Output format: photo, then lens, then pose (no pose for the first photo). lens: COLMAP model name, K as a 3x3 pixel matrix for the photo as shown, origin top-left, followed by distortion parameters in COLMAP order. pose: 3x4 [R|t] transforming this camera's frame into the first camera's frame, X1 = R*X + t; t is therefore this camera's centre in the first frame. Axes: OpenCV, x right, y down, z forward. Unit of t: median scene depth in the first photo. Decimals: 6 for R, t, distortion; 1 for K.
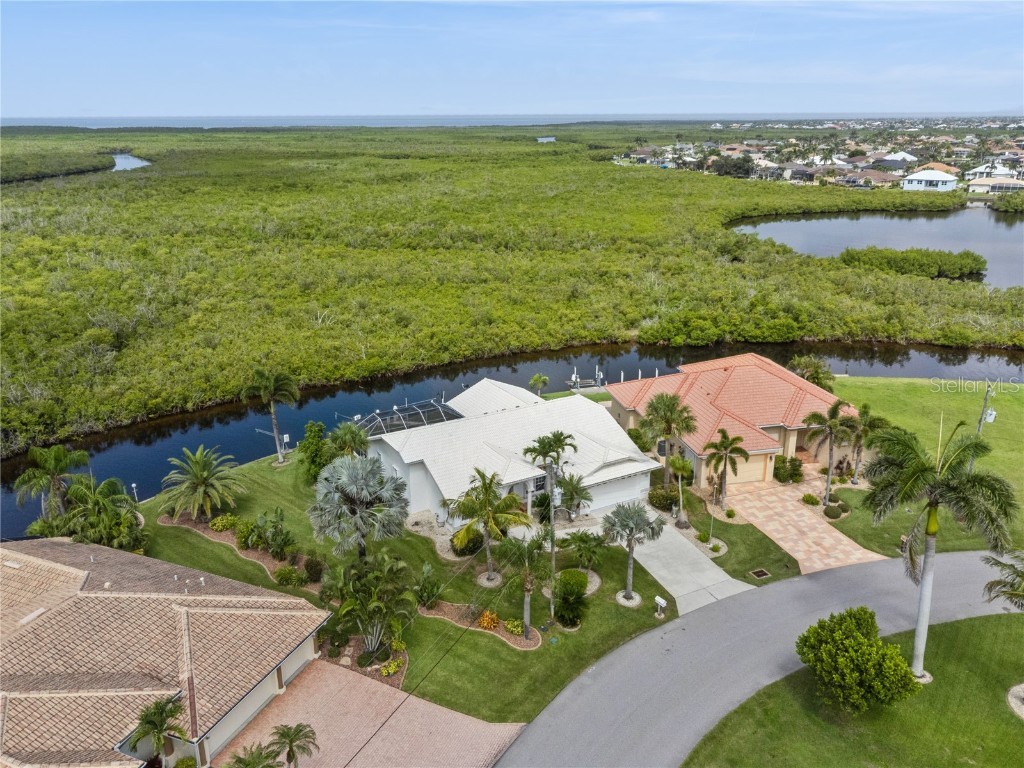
lens RADIAL K [[762.0, 0, 514.1], [0, 762.0, 358.6], [0, 0, 1]] dist [0.024245, -0.009687]
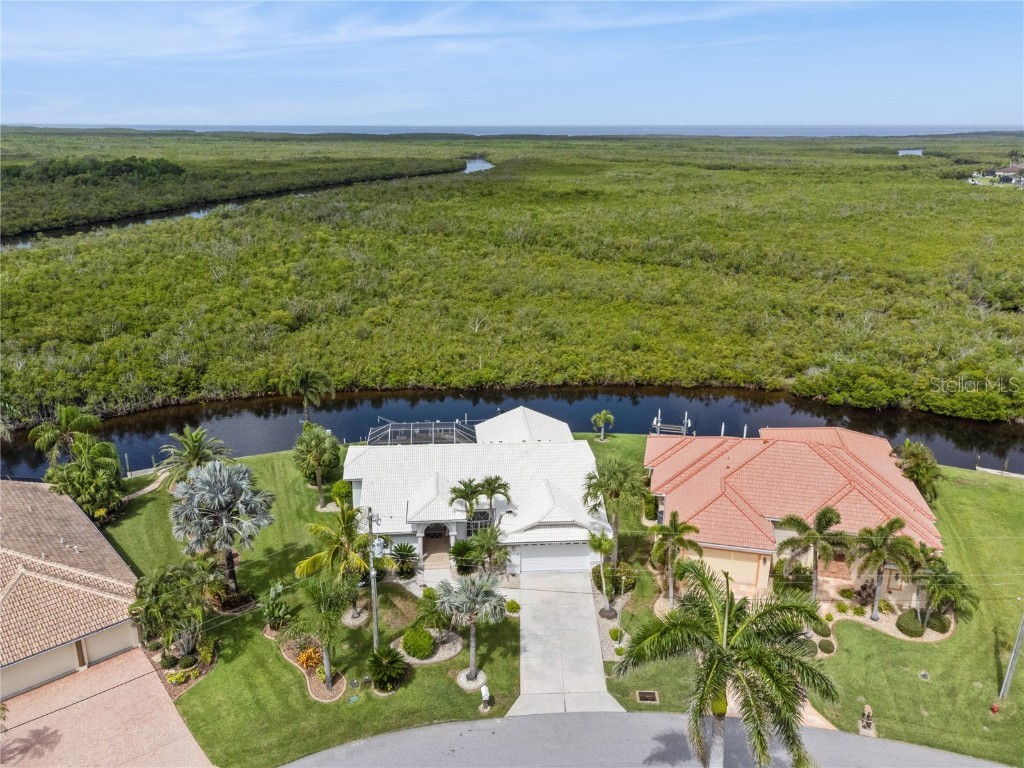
lens RADIAL K [[748.6, 0, 512.0], [0, 748.6, 384.0], [0, 0, 1]] dist [0.023409, -0.000386]
pose [[0.908869, 0.144759, -0.391156, 0.210916], [-0.135188, 0.989451, 0.052061, -0.033194], [0.394566, 0.005563, 0.918851, 0.093616]]
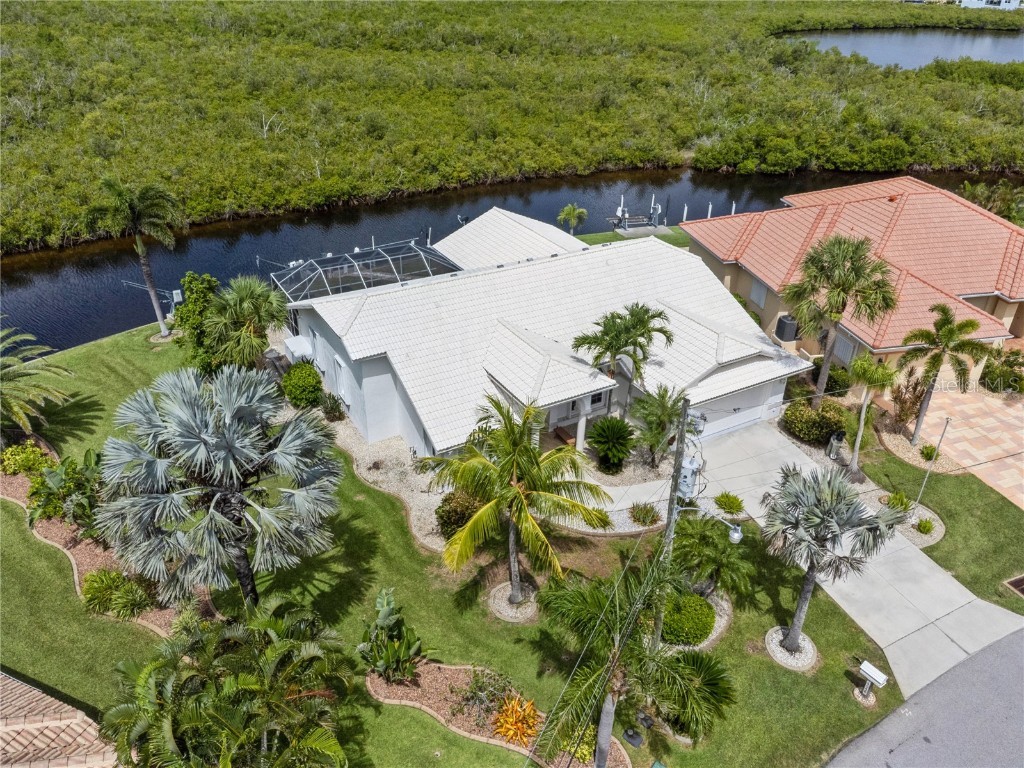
lens RADIAL K [[762.0, 0, 514.1], [0, 762.0, 358.6], [0, 0, 1]] dist [0.024245, -0.009687]
pose [[0.999702, 0.020786, 0.012786, -0.018354], [-0.022969, 0.978457, 0.205168, 0.012499], [-0.008246, -0.205400, 0.978643, 0.238741]]
